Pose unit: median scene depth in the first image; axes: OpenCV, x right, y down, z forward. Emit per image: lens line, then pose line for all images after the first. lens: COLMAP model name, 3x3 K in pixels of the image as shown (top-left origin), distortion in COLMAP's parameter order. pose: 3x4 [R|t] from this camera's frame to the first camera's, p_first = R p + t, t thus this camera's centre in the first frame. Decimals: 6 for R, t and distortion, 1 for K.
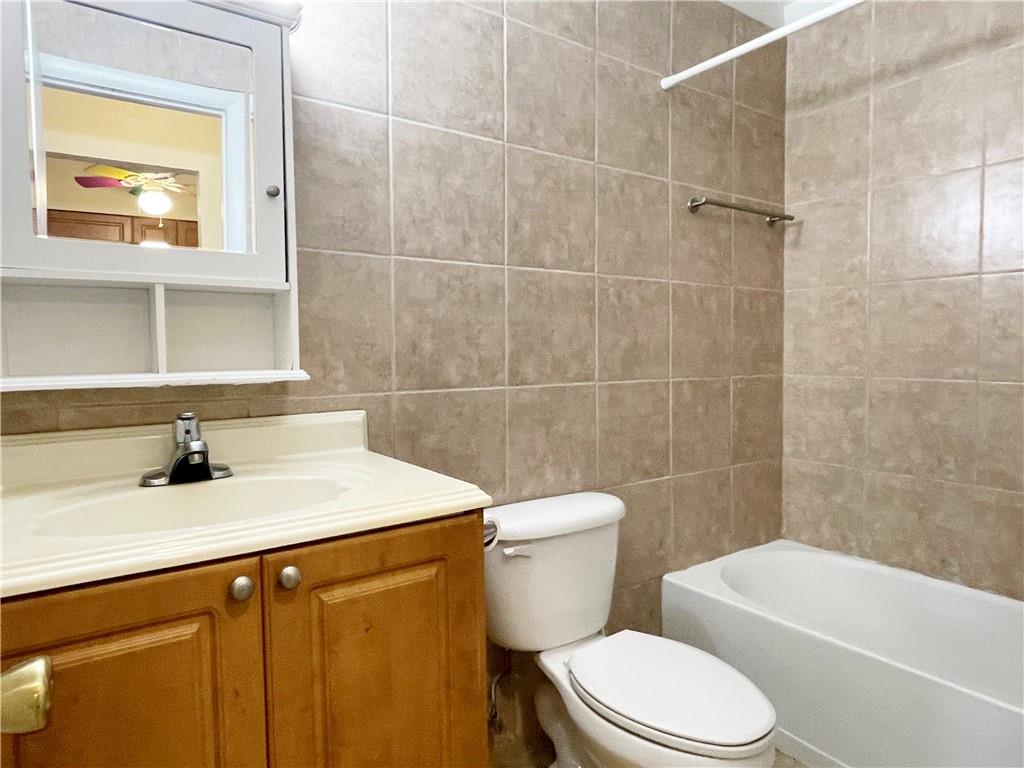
lens RADIAL K [[593.2, 0, 513.6], [0, 593.2, 383.8], [0, 0, 1]] dist [-0.016351, -0.002929]
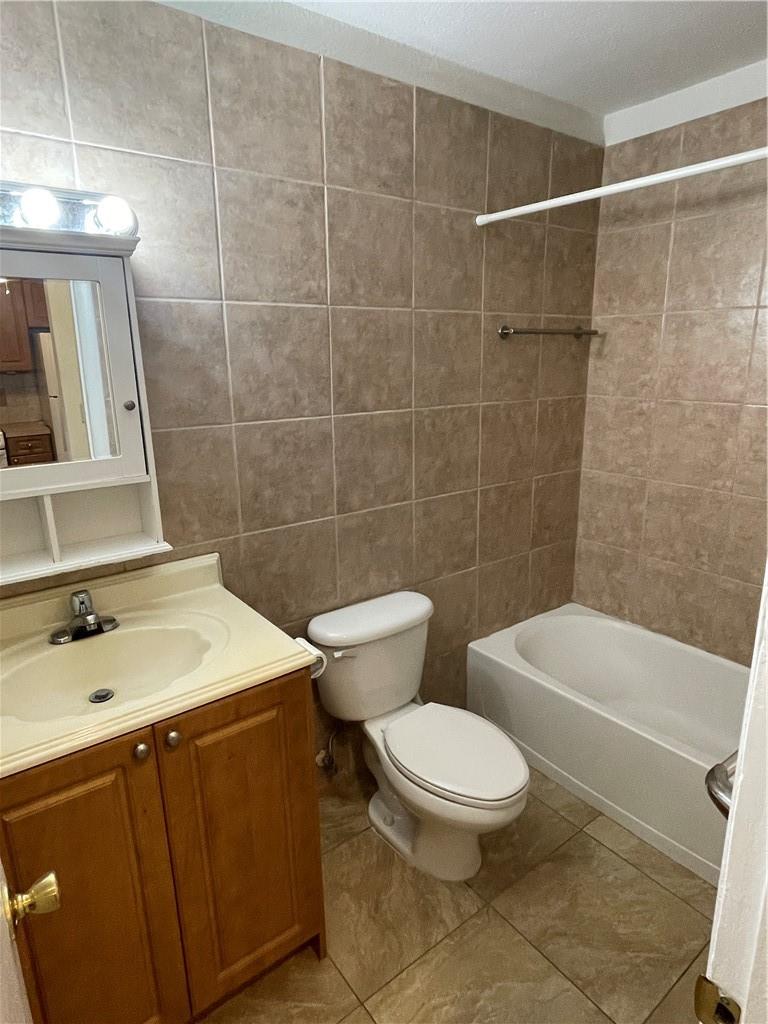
lens RADIAL K [[593.2, 0, 387.8], [0, 593.2, 477.2], [0, 0, 1]] dist [-0.016351, -0.002929]
pose [[0.999553, -0.013188, 0.026839, 0.060836], [0.007594, 0.980022, 0.198745, -0.299662], [-0.028924, -0.198452, 0.979684, -0.161314]]
